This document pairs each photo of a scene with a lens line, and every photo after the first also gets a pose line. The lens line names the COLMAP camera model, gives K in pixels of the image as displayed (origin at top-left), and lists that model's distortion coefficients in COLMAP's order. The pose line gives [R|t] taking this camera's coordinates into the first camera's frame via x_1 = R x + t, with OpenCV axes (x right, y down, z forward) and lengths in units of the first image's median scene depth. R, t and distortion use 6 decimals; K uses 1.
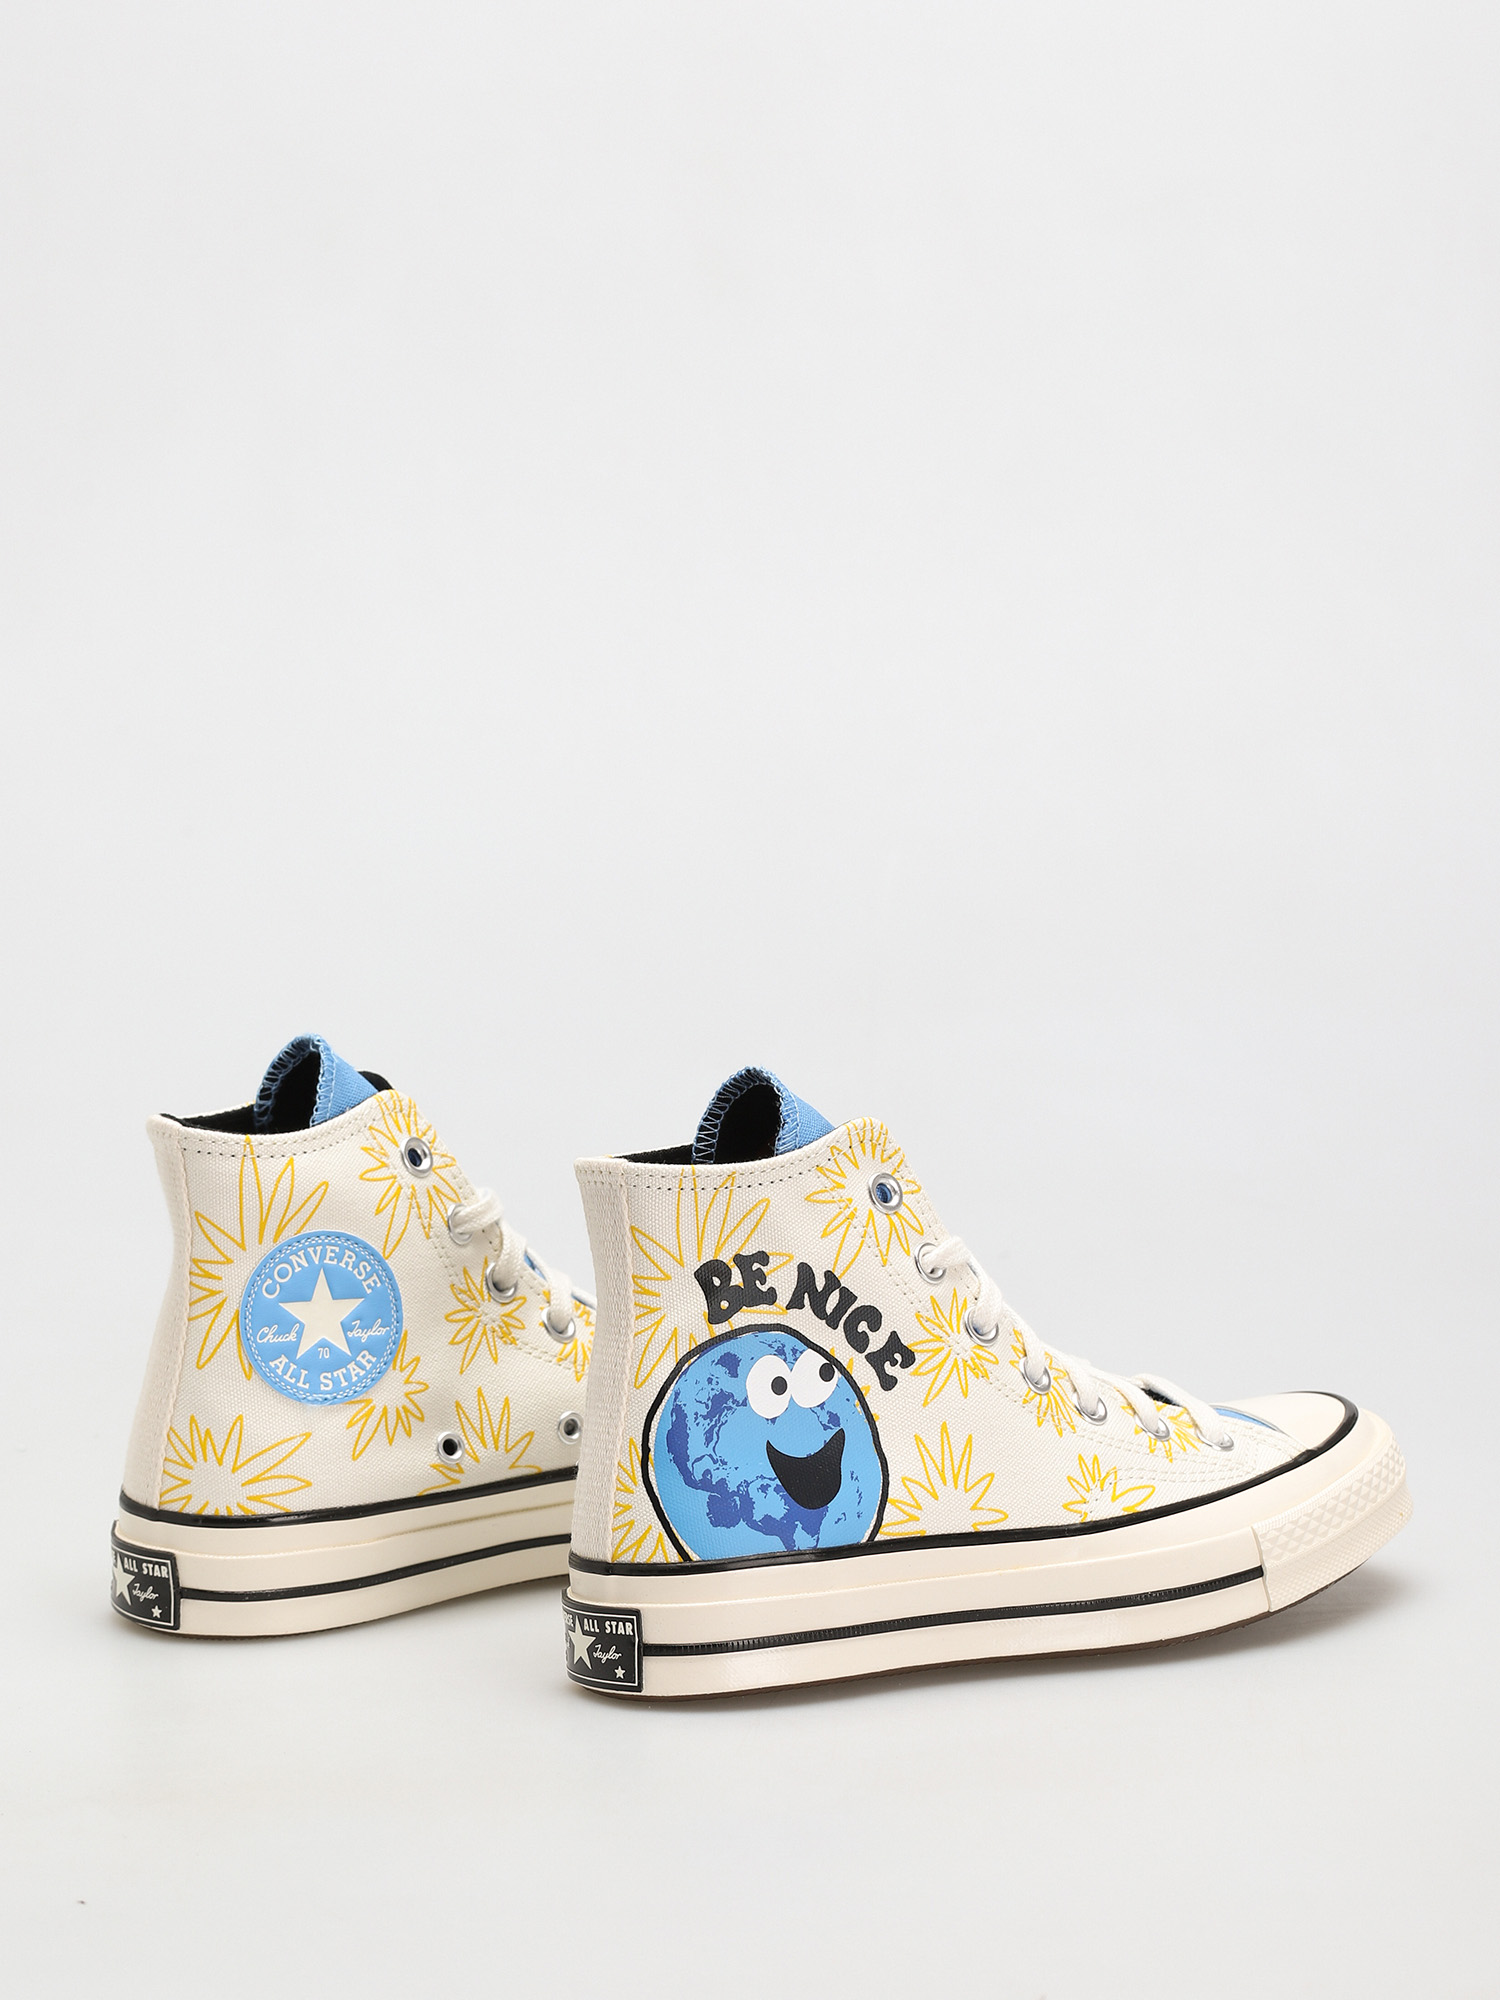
lens RADIAL K [[8478.6, 0, 750.0], [0, 8478.6, 1000.0], [0, 0, 1]] dist [0.061656, 0.507695]
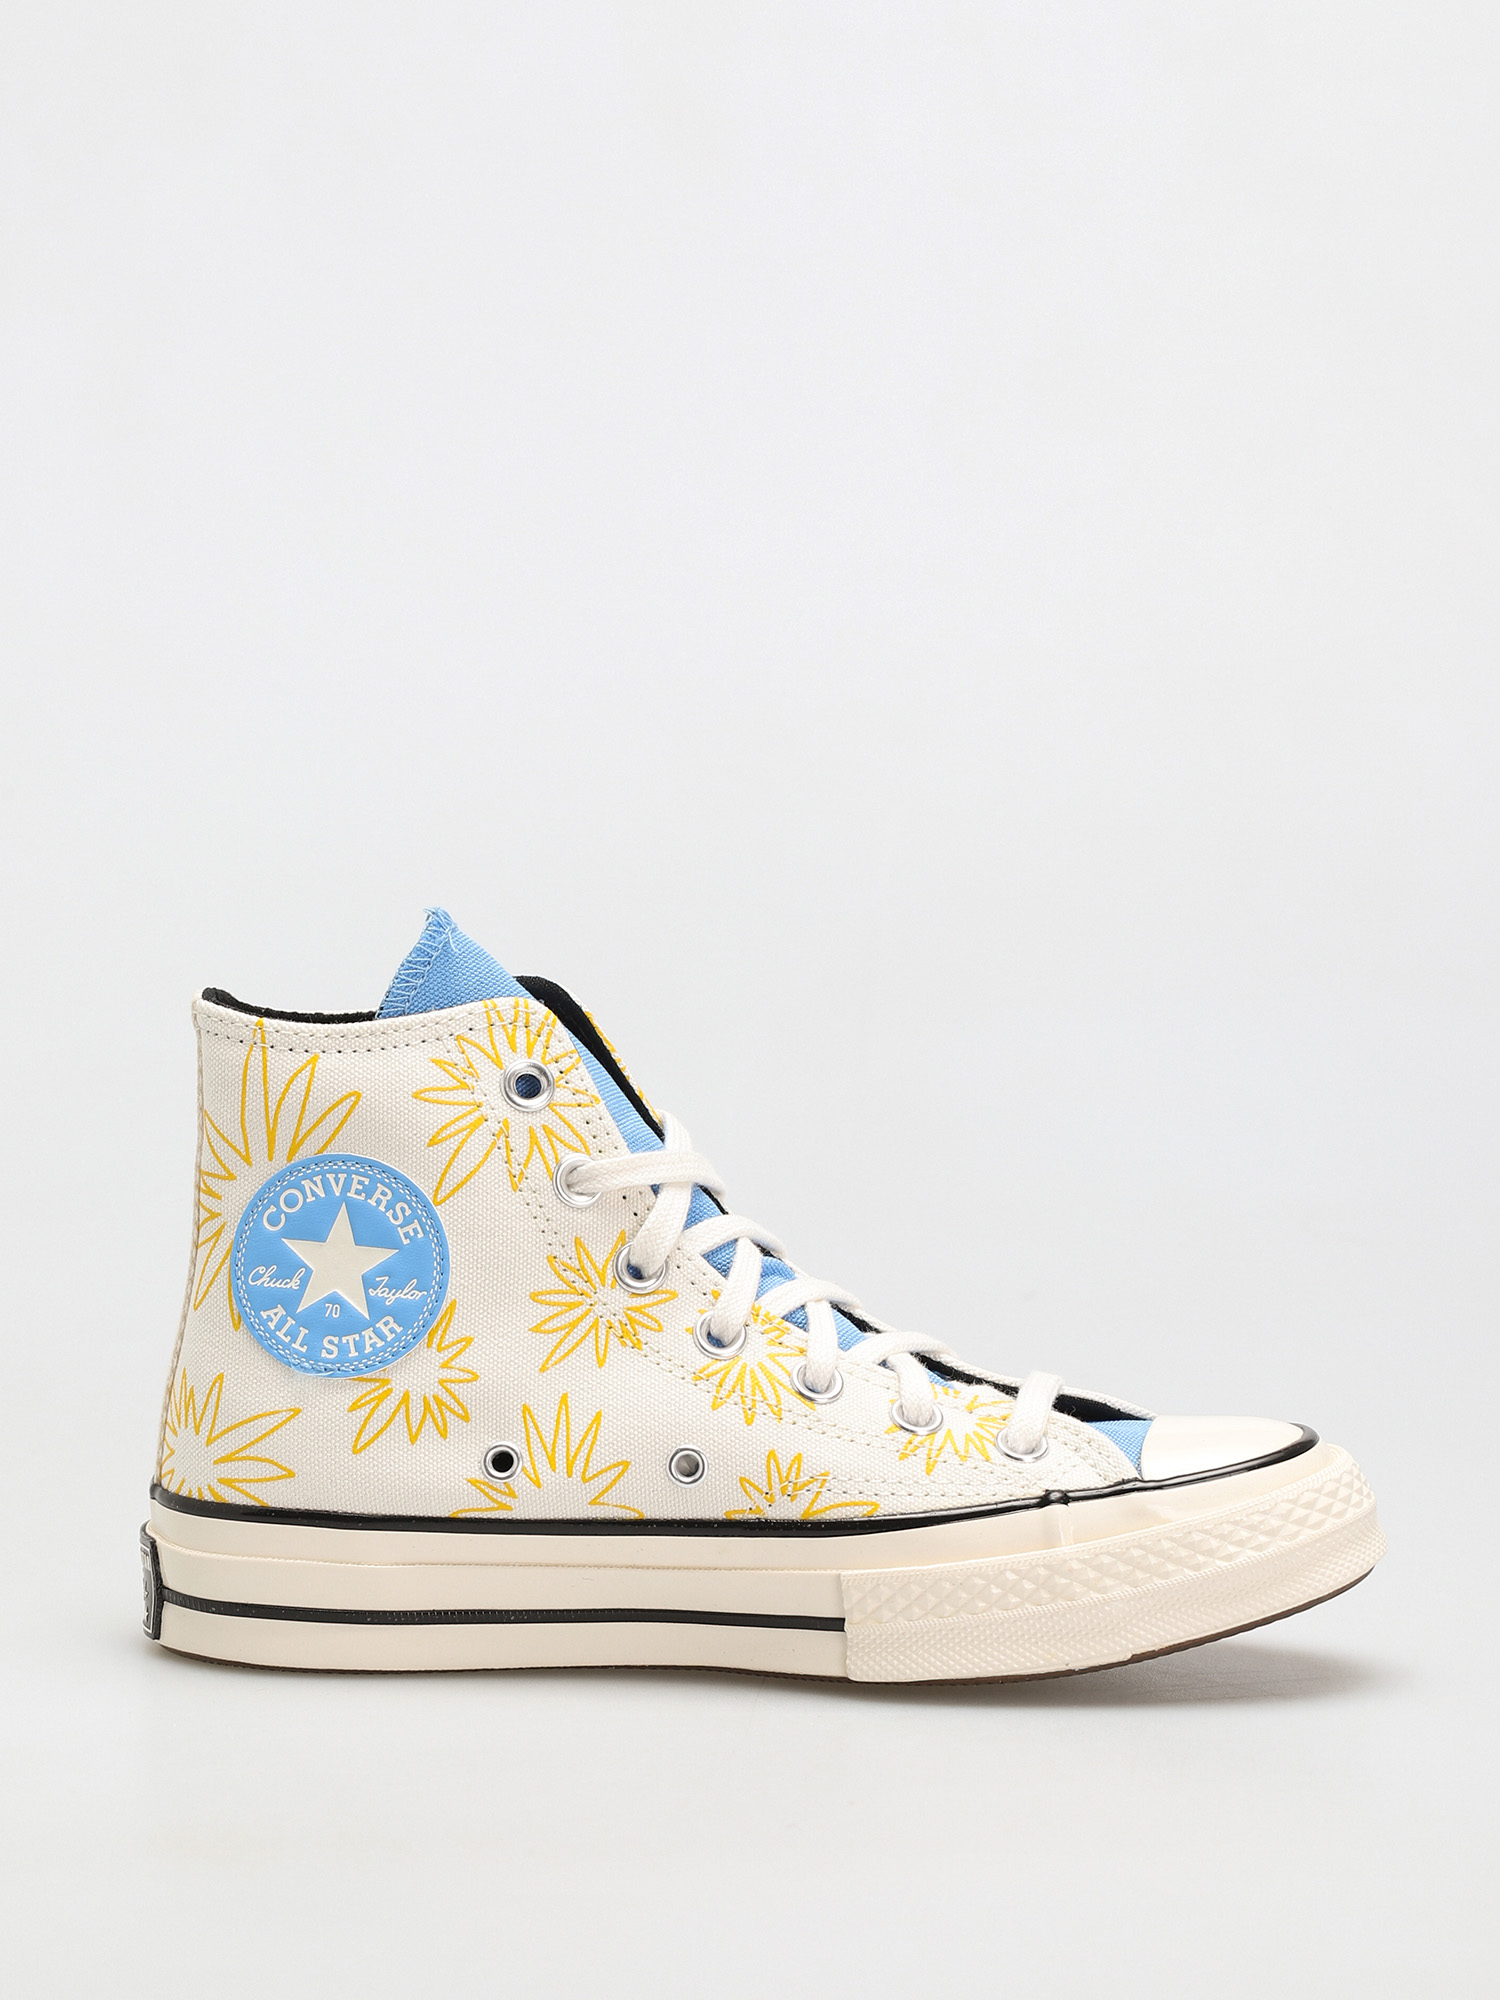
lens RADIAL K [[8478.6, 0, 750.0], [0, 8478.6, 1000.0], [0, 0, 1]] dist [0.061656, 0.507695]
pose [[0.793622, 0.088021, -0.602010, 0.447053], [-0.134031, 0.990464, -0.031874, 0.033013], [0.593464, 0.105984, 0.797852, 0.396776]]
